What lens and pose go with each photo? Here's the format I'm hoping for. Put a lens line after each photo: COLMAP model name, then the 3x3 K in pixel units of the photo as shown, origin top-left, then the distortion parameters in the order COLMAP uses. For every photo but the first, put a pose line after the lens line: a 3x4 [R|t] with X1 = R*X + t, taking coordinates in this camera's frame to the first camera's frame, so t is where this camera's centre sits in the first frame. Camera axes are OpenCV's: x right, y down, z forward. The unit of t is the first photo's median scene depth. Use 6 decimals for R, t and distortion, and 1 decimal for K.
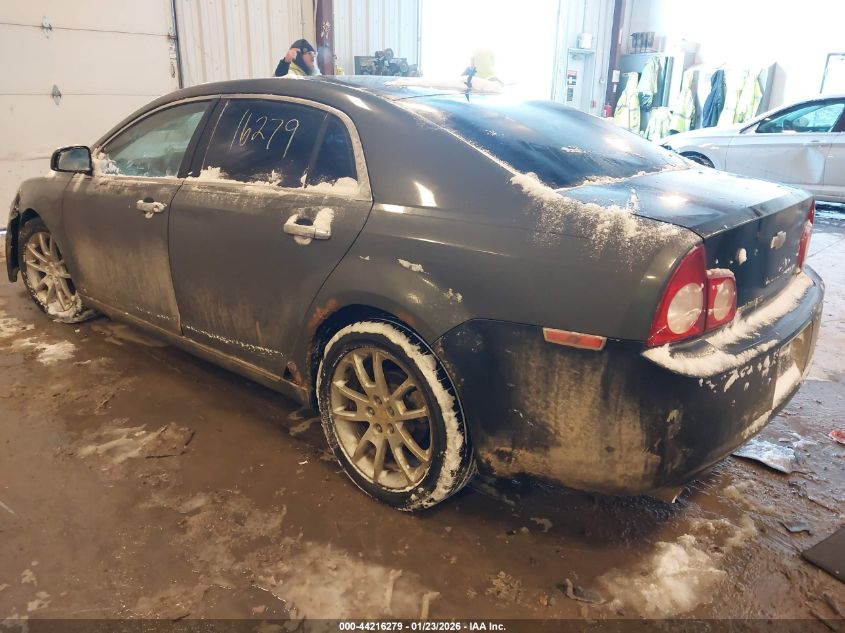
lens RADIAL K [[660.1, 0, 422.5], [0, 660.1, 316.5], [0, 0, 1]] dist [0.001458, -0.000277]
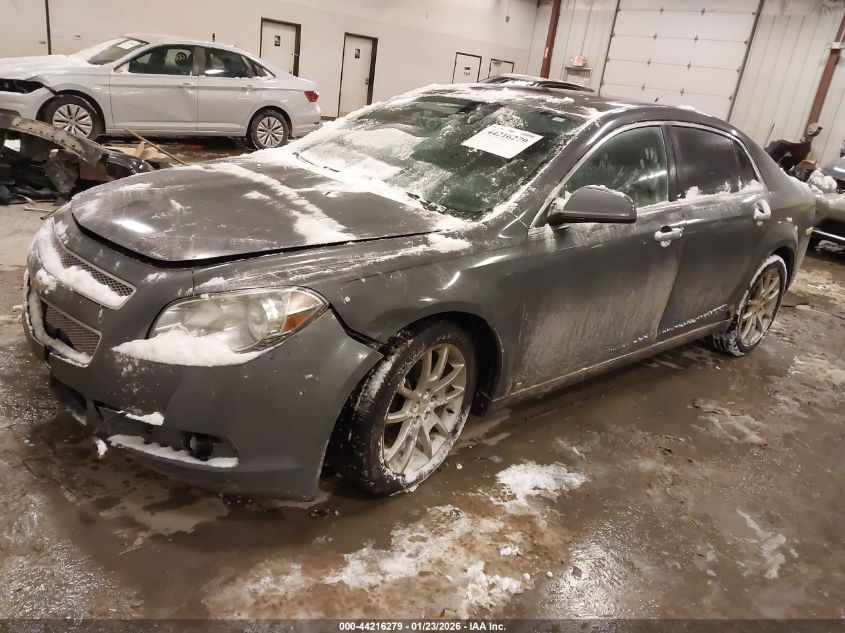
lens RADIAL K [[625.3, 0, 422.5], [0, 625.3, 316.5], [0, 0, 1]] dist [0.000380, -0.000203]
pose [[0.153964, -0.349117, 0.924344, -1.512266], [0.195938, 0.927708, 0.317751, -0.463309], [-0.968454, 0.132192, 0.211239, 1.269060]]
